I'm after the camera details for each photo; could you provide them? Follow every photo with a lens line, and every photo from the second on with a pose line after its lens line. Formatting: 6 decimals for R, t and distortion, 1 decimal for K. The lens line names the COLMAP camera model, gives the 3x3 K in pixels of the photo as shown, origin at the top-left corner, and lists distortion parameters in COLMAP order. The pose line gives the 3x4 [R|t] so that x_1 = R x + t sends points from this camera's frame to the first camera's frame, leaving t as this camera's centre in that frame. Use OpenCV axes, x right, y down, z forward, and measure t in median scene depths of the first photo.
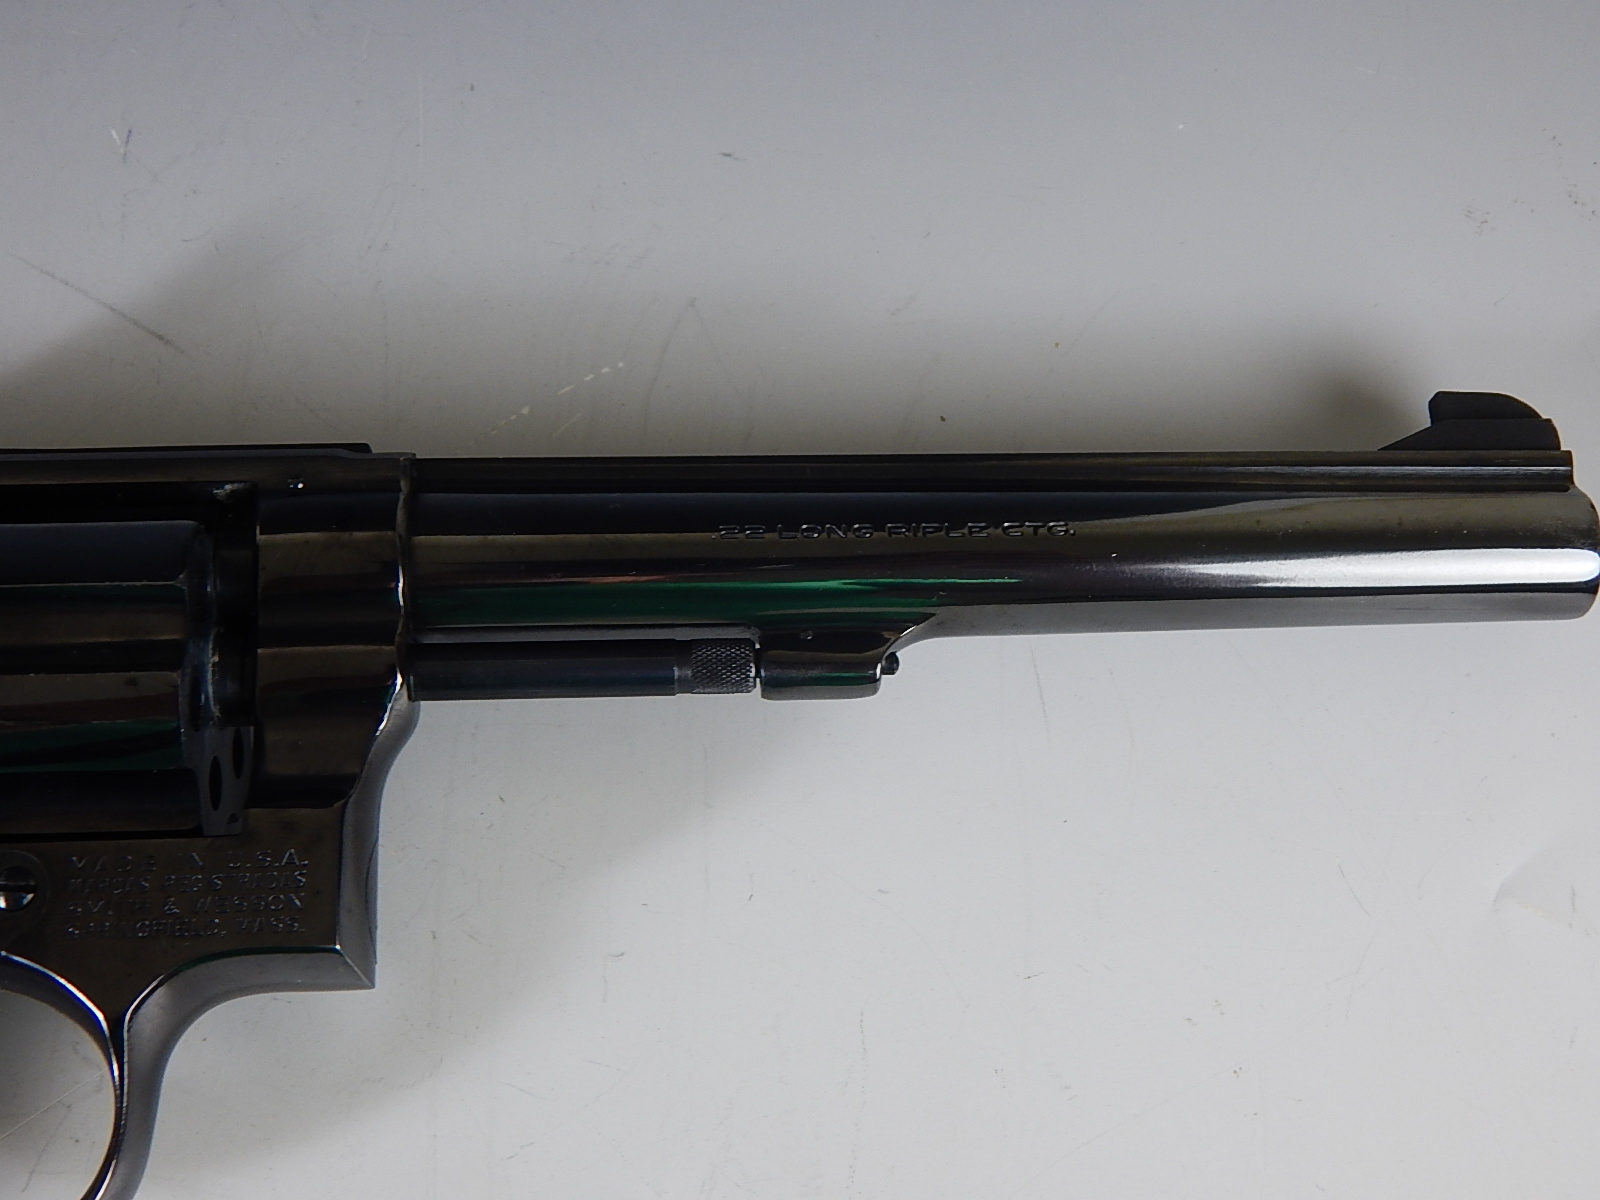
lens RADIAL K [[2023.7, 0, 788.7], [0, 2023.7, 602.1], [0, 0, 1]] dist [-0.043903, 0.000000]
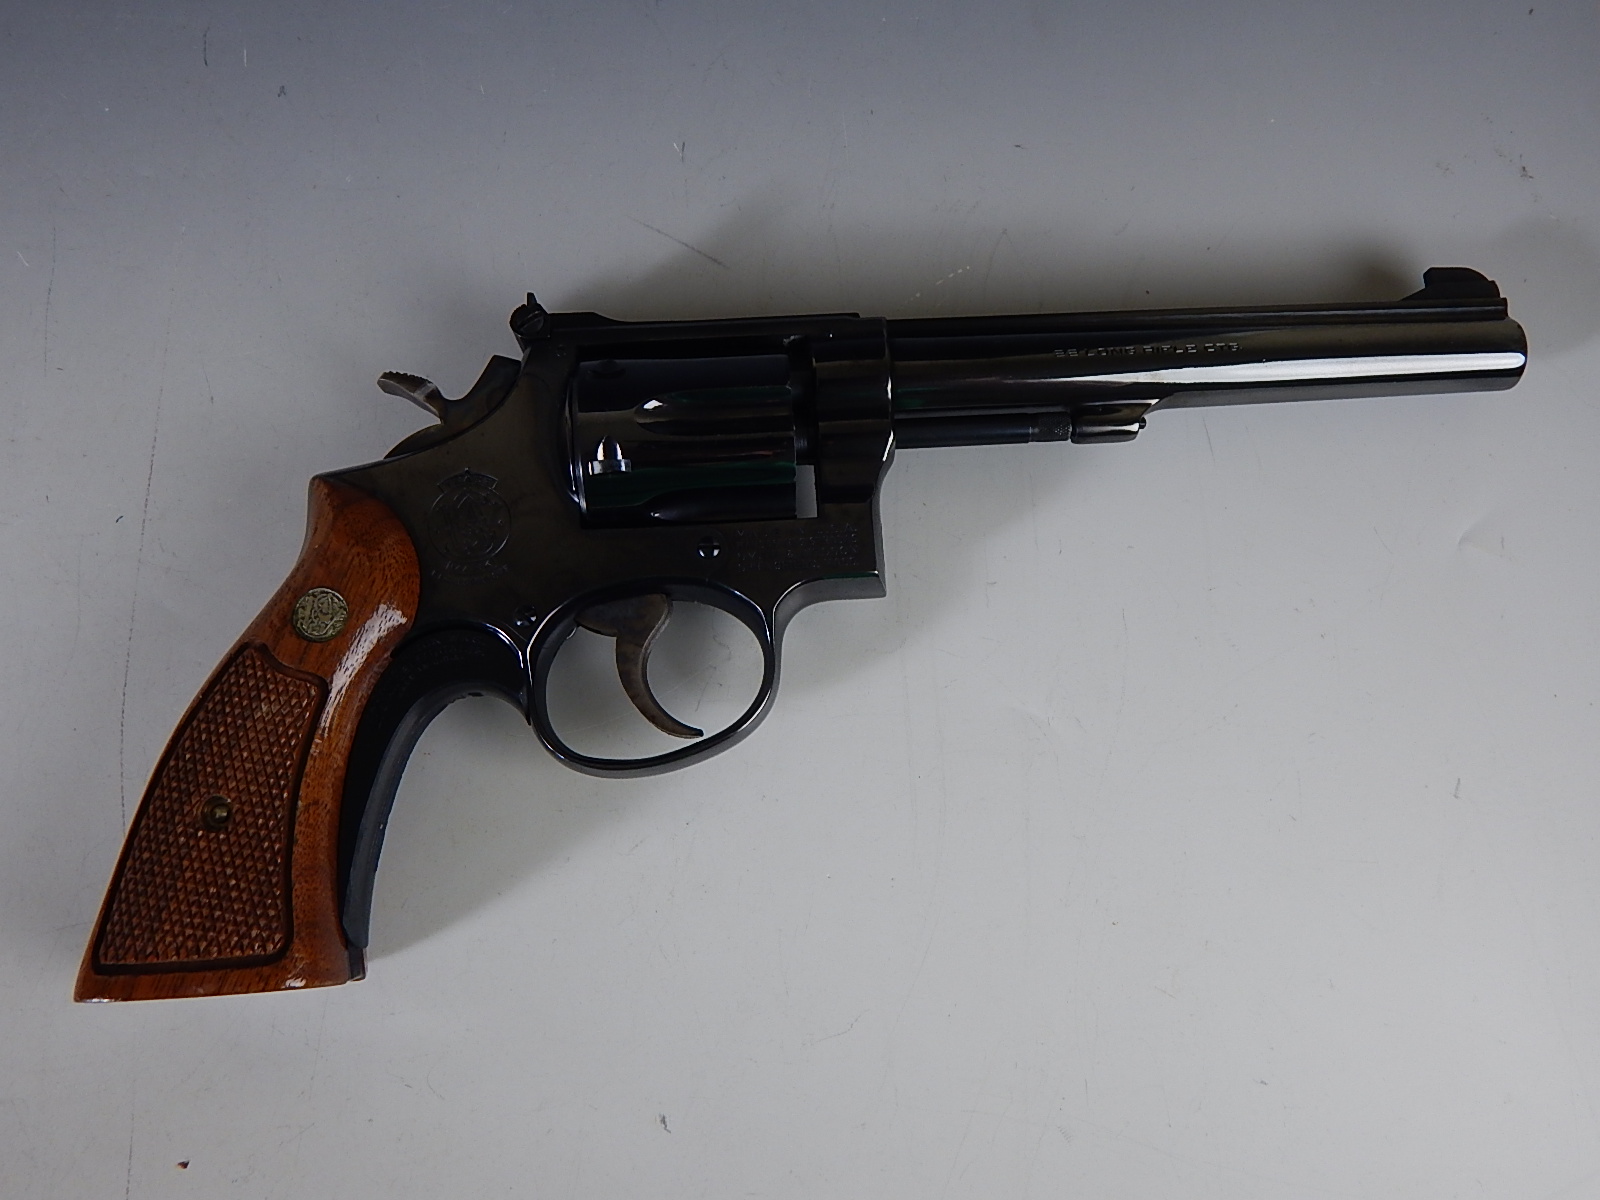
lens RADIAL K [[1301.3, 0, 800.4], [0, 1301.3, 601.8], [0, 0, 1]] dist [-0.016325, 0.008178]
pose [[0.999117, -0.025567, -0.033337, -0.220658], [0.029319, 0.992654, 0.117383, 0.042409], [0.030091, -0.118257, 0.992527, -0.216178]]
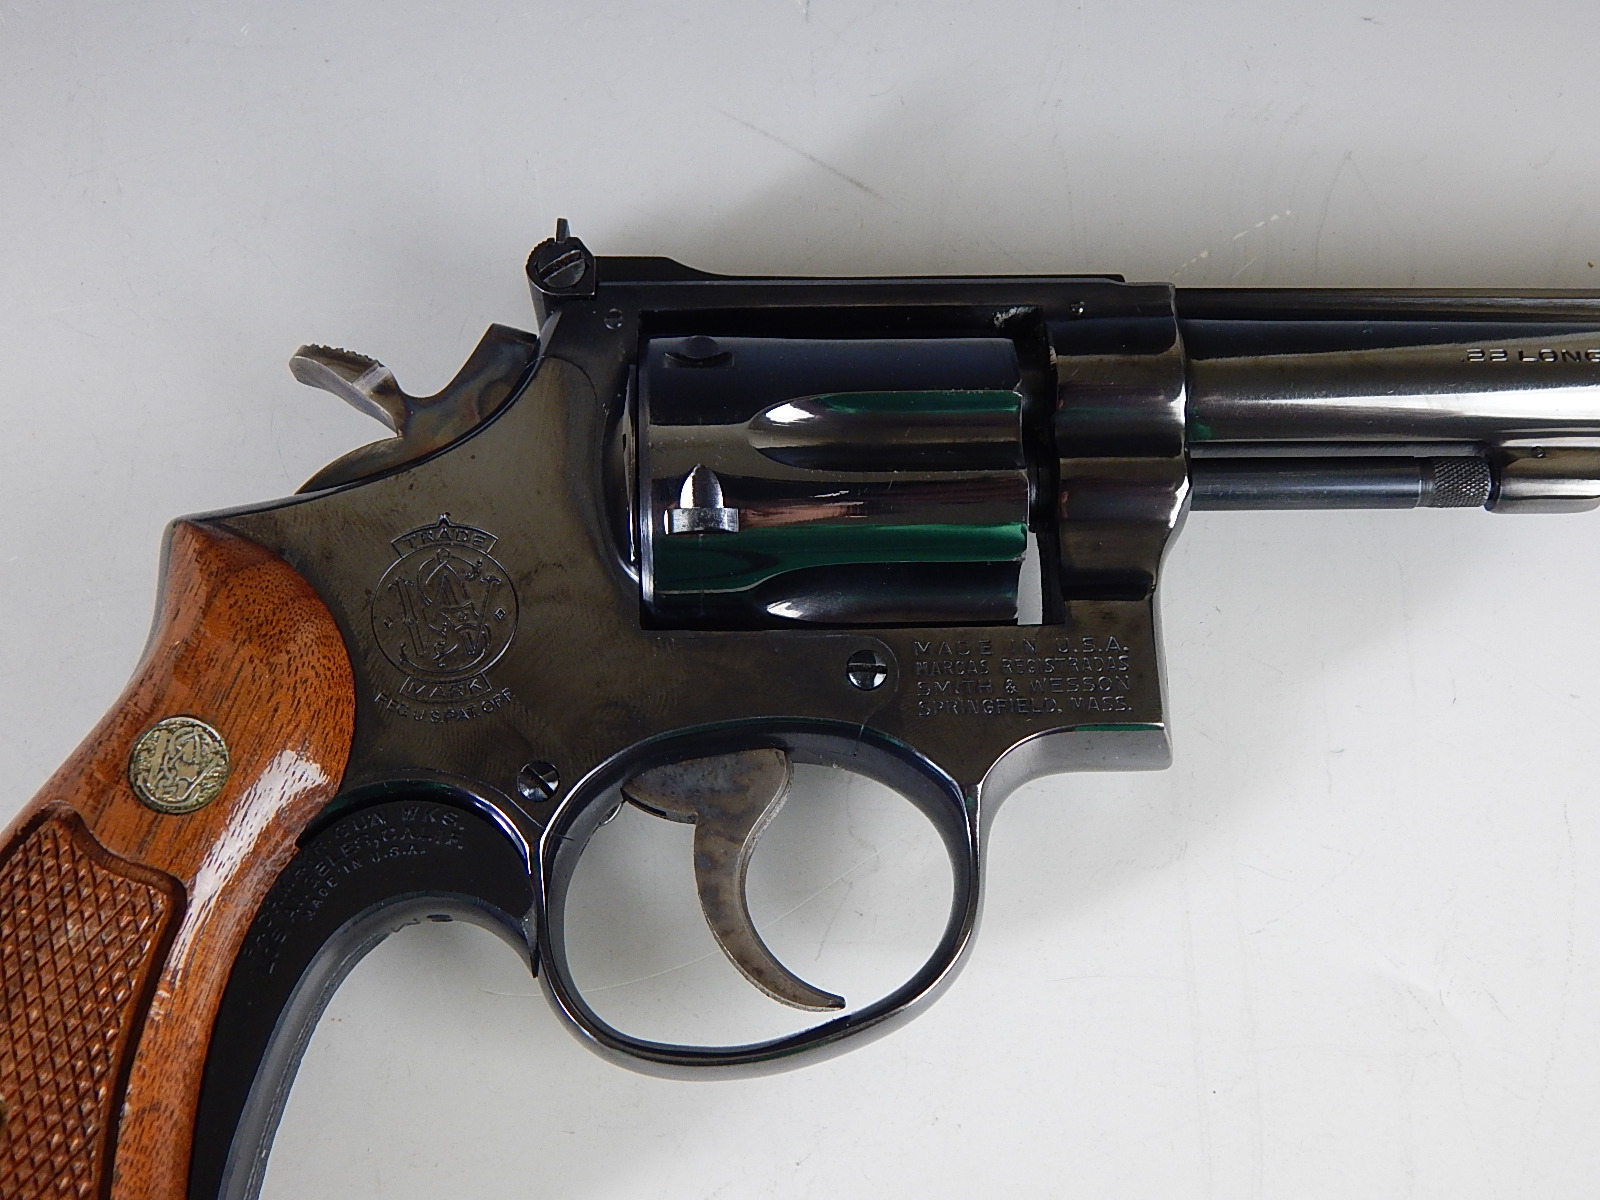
lens RADIAL K [[2023.7, 0, 809.2], [0, 2023.7, 602.3], [0, 0, 1]] dist [-0.043903, 0.000000]
pose [[0.999530, 0.006133, -0.030046, -0.330644], [-0.005161, 0.999465, 0.032304, 0.060238], [0.030228, -0.032134, 0.999026, -0.086016]]
